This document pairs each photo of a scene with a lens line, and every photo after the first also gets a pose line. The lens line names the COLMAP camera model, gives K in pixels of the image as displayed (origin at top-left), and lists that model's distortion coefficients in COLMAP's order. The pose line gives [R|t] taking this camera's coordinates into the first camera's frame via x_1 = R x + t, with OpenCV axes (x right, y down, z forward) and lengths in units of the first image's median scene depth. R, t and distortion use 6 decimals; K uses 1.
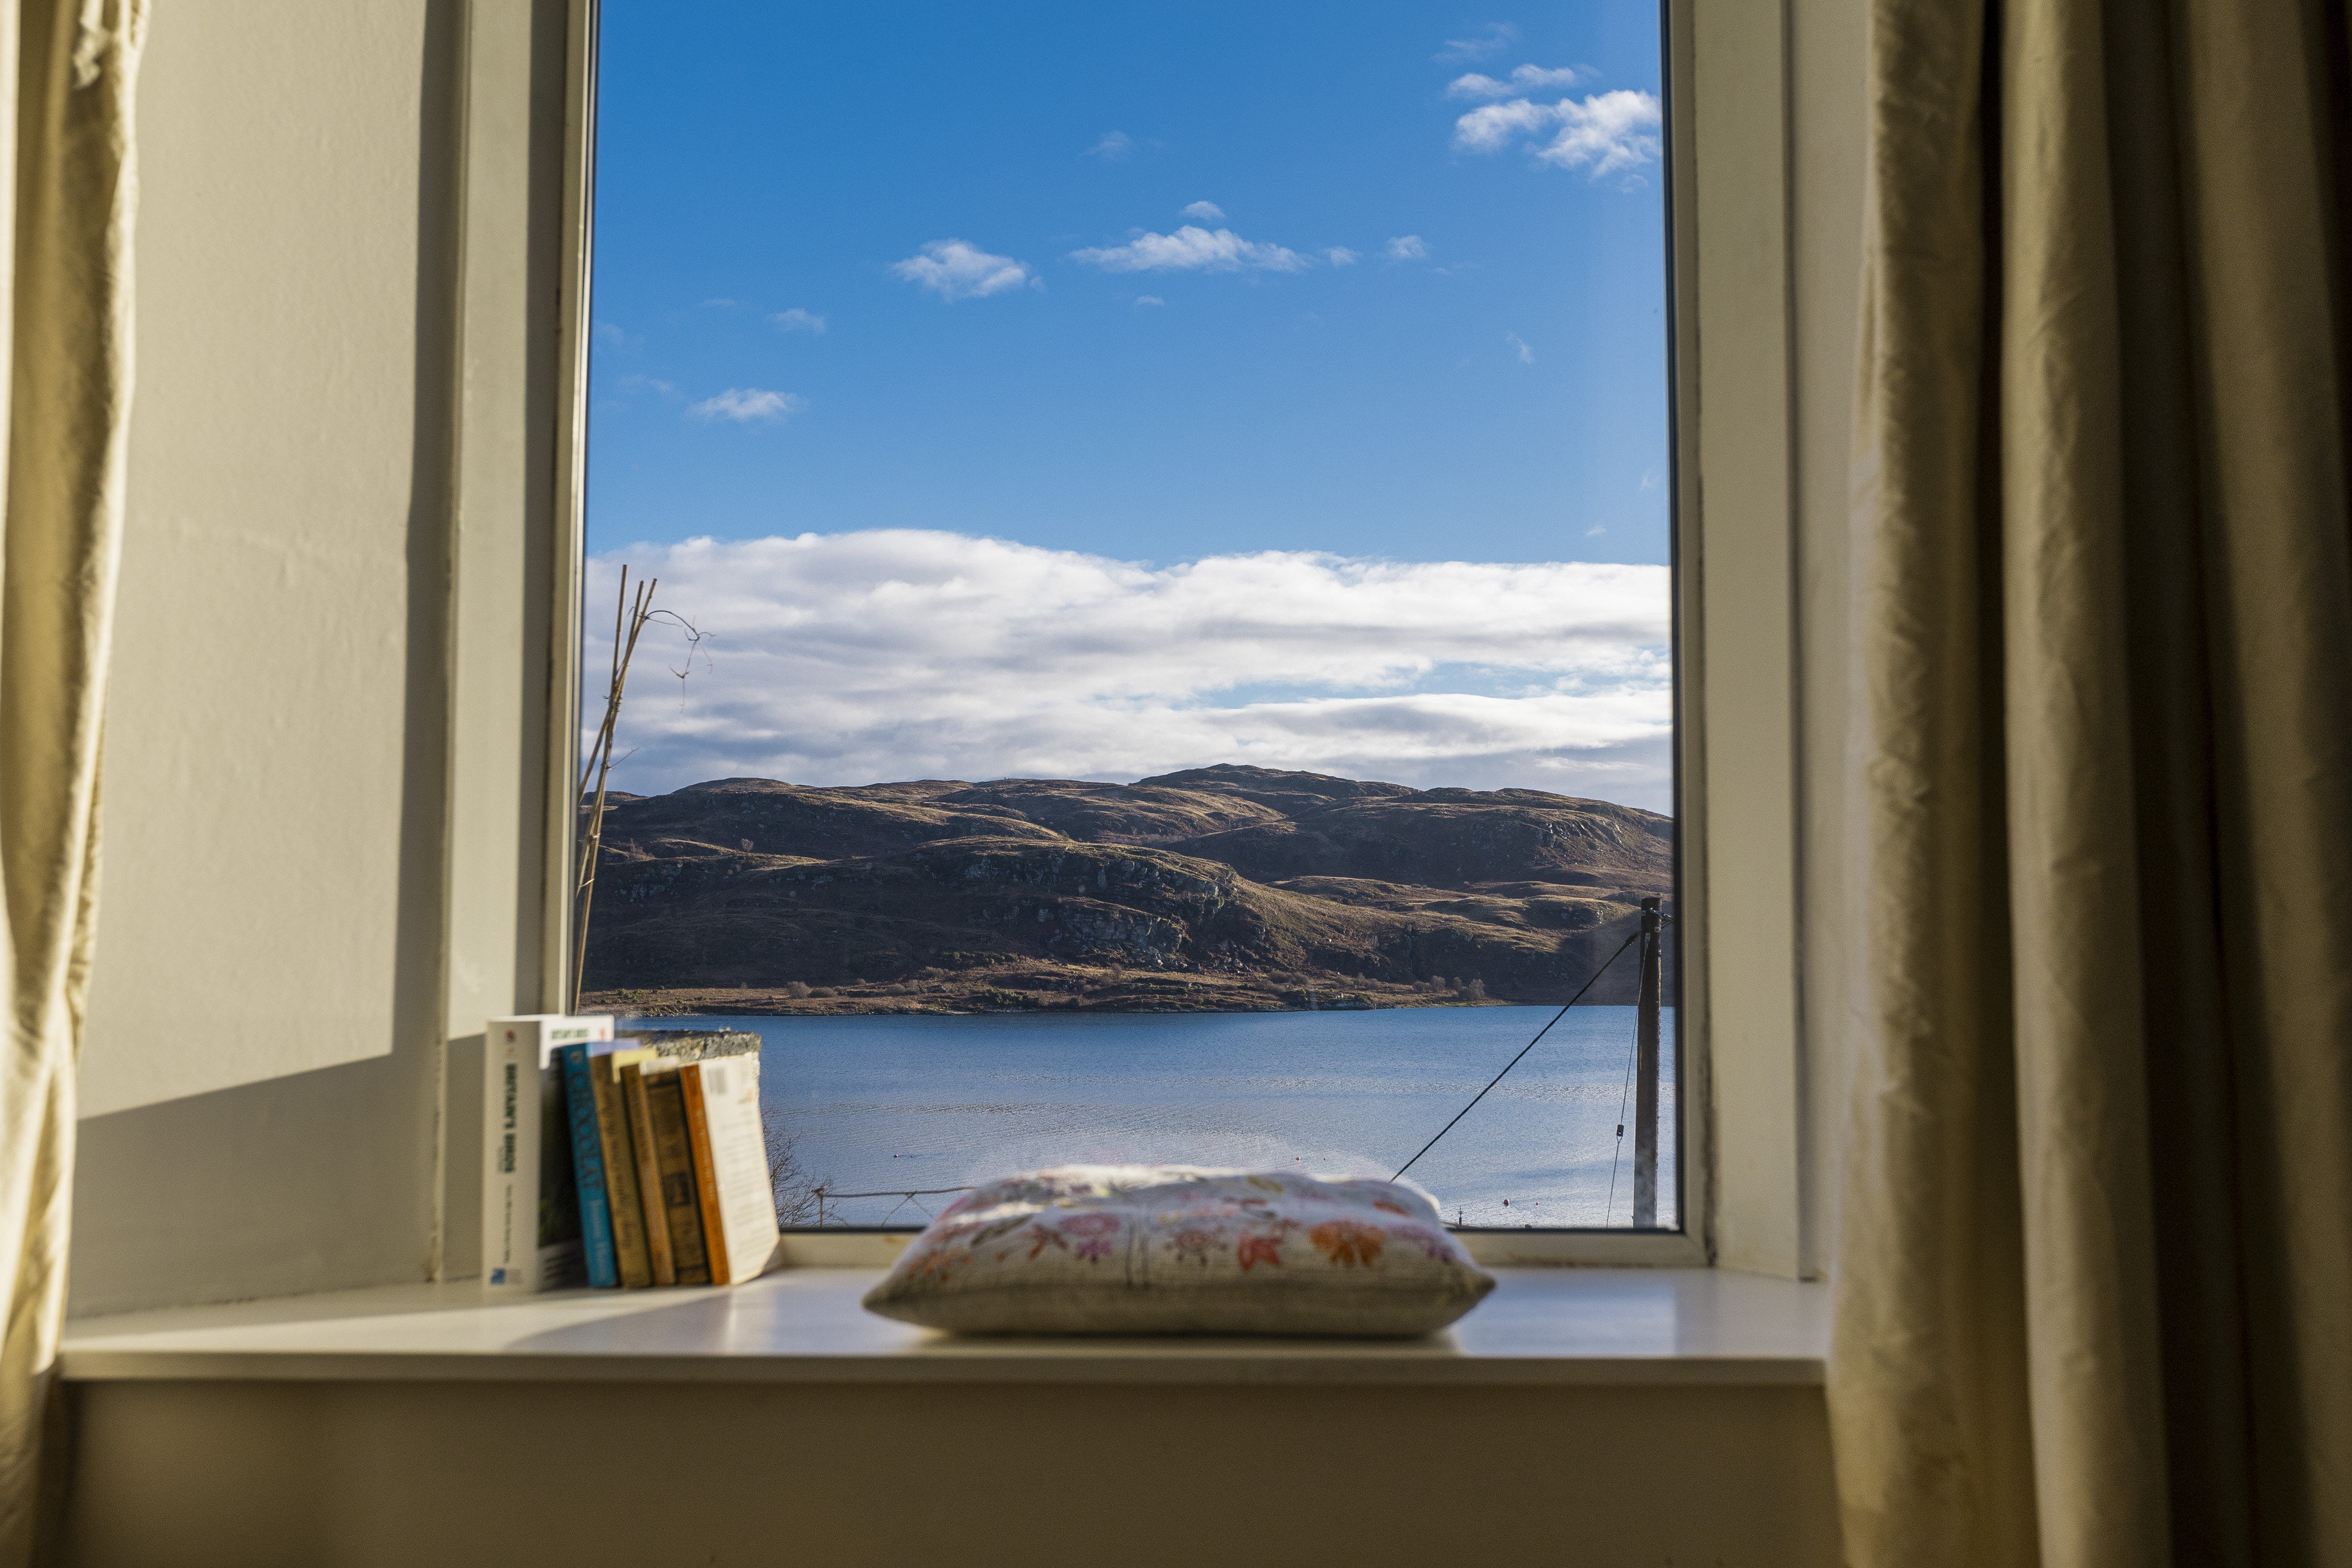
lens RADIAL K [[2285.1, 0, 1176.0], [0, 2285.1, 784.0], [0, 0, 1]] dist [0.003477, 0.005057]
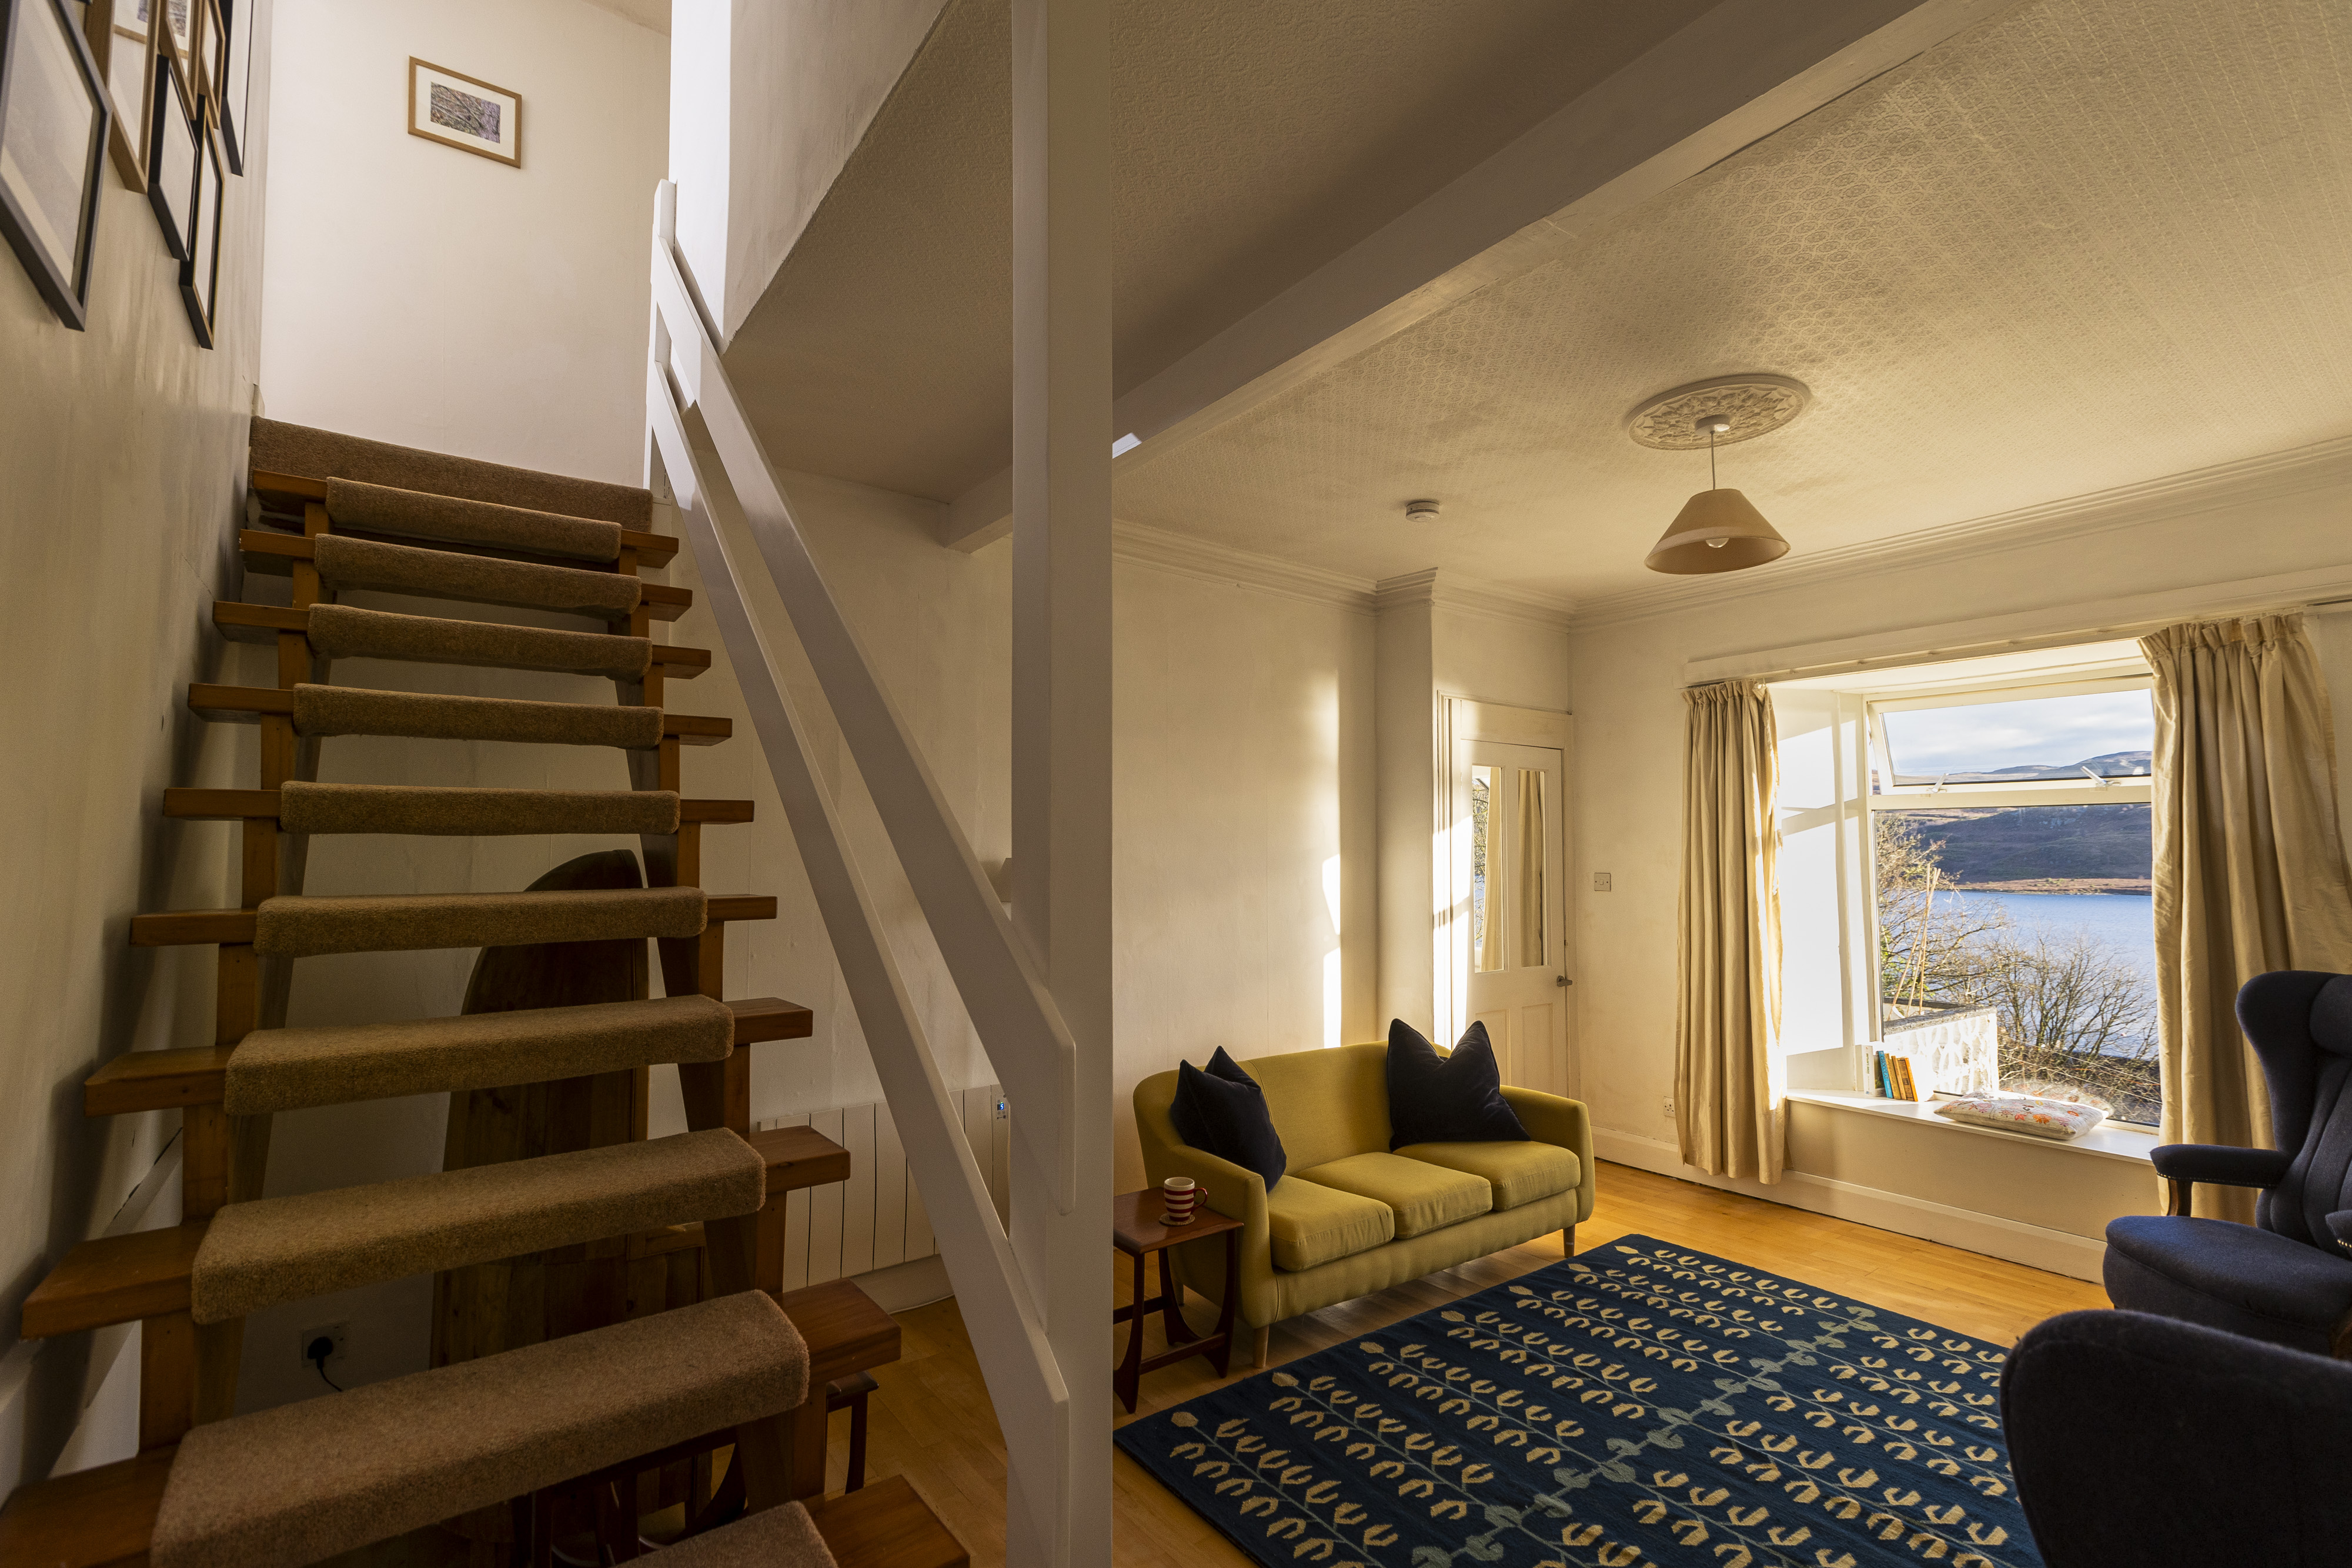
lens RADIAL K [[1045.7, 0, 1176.4], [0, 1045.7, 793.5], [0, 0, 1]] dist [0.001551, 0.000304]
pose [[0.597642, -0.051617, -0.800100, 0.726516], [0.062120, 0.997907, -0.017978, -0.534318], [0.799353, -0.038958, 0.599597, -1.716405]]
